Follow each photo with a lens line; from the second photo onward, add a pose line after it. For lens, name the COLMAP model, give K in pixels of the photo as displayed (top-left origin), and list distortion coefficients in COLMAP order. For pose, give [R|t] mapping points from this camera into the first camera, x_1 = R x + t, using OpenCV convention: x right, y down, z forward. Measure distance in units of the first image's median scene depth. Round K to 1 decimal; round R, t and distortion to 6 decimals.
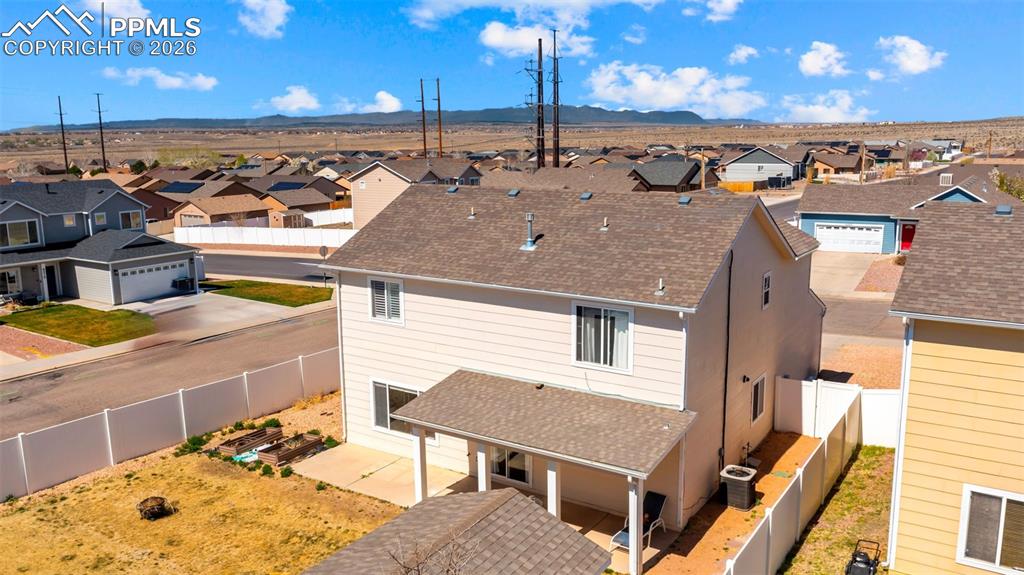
lens RADIAL K [[813.0, 0, 507.4], [0, 813.0, 289.5], [0, 0, 1]] dist [-0.015187, 0.003746]
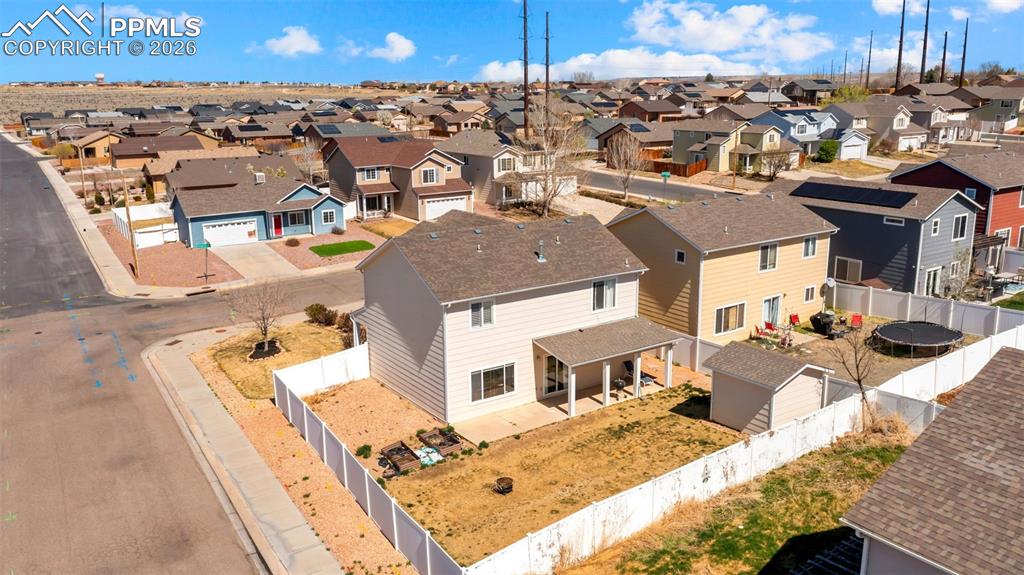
lens RADIAL K [[813.0, 0, 510.3], [0, 813.0, 286.1], [0, 0, 1]] dist [-0.015187, 0.003746]
pose [[0.378542, -0.210866, 0.901244, -1.479870], [0.180605, 0.971815, 0.151519, -0.256339], [-0.907793, 0.105413, 0.405956, 0.336446]]
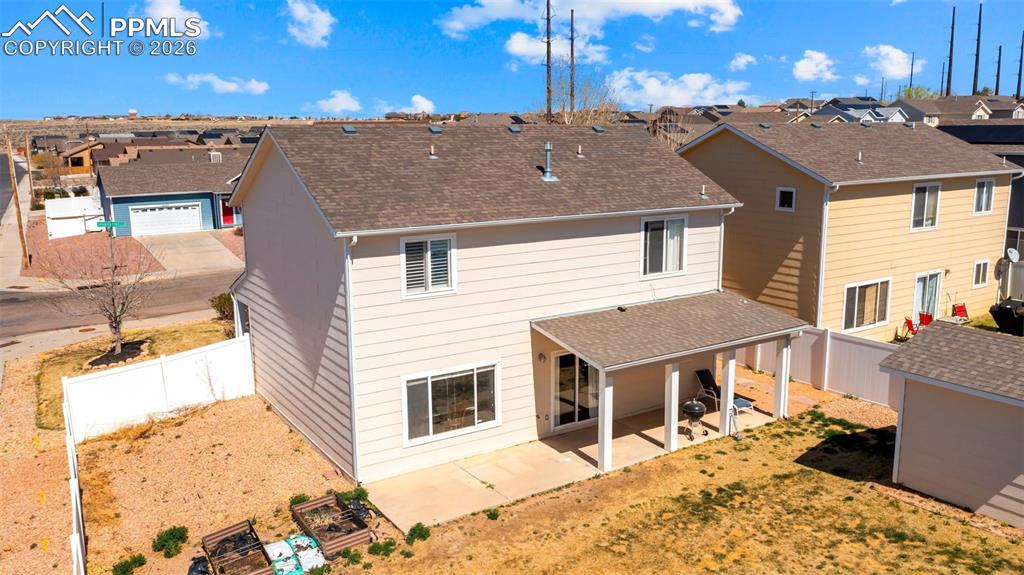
lens RADIAL K [[813.0, 0, 511.9], [0, 813.0, 286.2], [0, 0, 1]] dist [-0.015187, 0.003746]
pose [[0.405995, -0.168257, 0.898253, -0.807227], [0.176926, 0.978780, 0.103373, -0.032371], [-0.896585, 0.116955, 0.427149, 0.608114]]
